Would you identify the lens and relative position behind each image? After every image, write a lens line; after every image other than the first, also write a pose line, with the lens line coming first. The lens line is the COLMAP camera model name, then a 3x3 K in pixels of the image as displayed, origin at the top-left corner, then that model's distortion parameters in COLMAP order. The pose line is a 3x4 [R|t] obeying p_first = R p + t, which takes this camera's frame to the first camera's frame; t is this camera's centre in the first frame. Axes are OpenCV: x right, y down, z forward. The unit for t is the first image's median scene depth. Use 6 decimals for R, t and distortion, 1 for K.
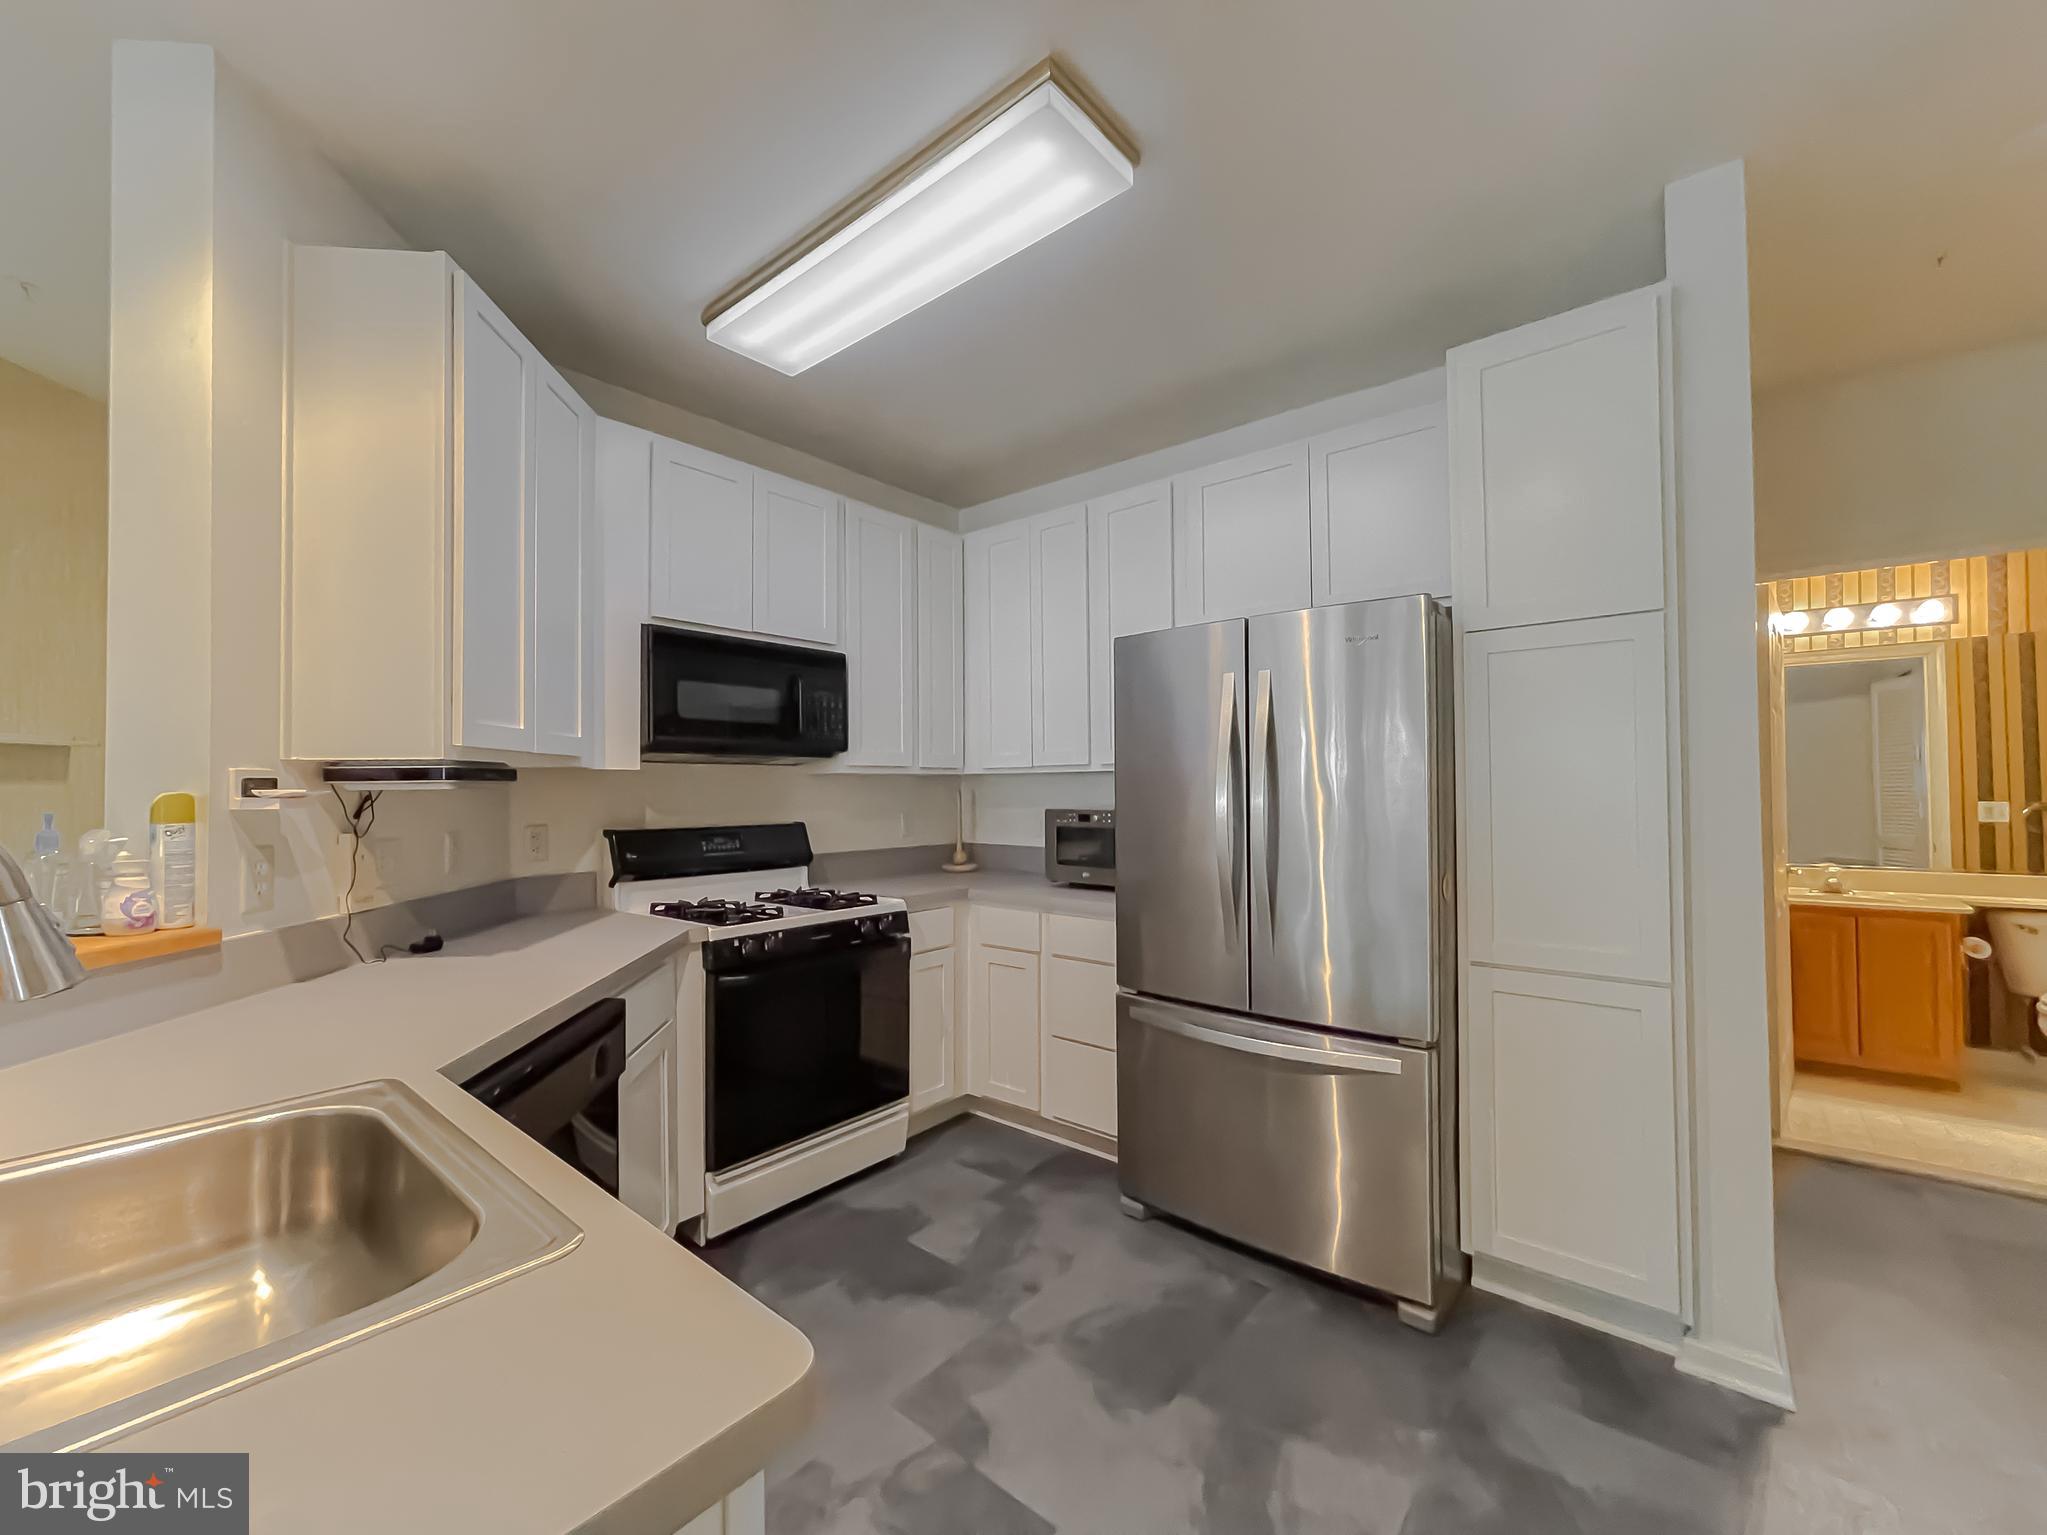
lens RADIAL K [[839.6, 0, 1022.6], [0, 839.6, 780.3], [0, 0, 1]] dist [0.003467, -0.001288]
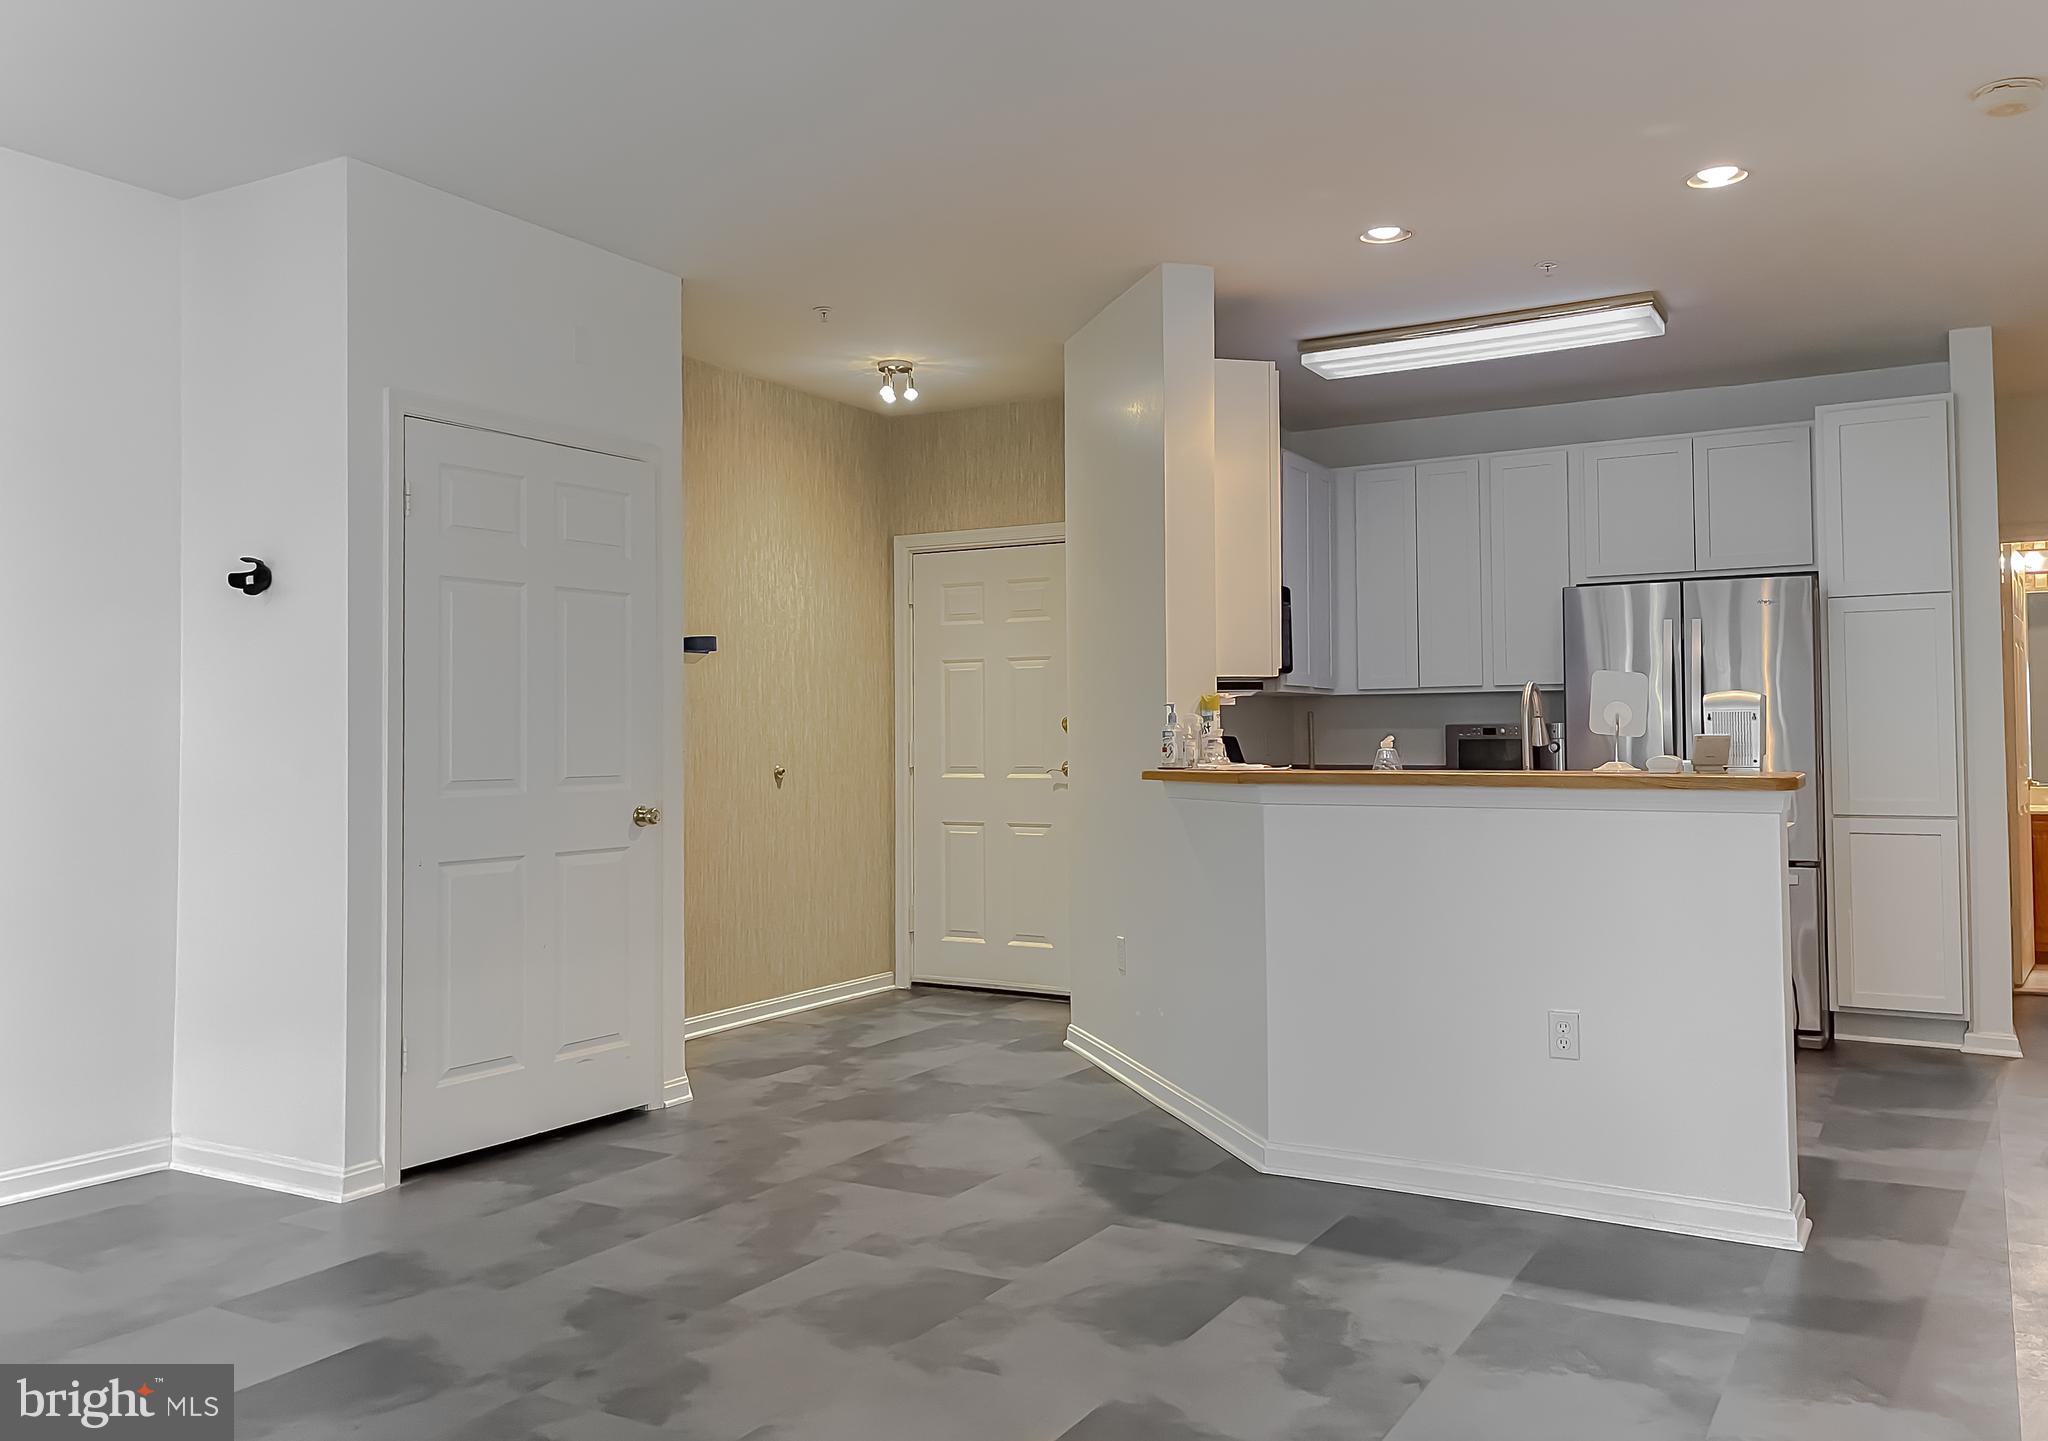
lens RADIAL K [[1575.1, 0, 1027.2], [0, 1575.1, 707.8], [0, 0, 1]] dist [0.003650, -0.000111]
pose [[0.987284, 0.003231, 0.158936, -0.818224], [-0.000818, 0.999883, -0.015247, 0.041916], [-0.158966, 0.014923, 0.987171, -0.950796]]
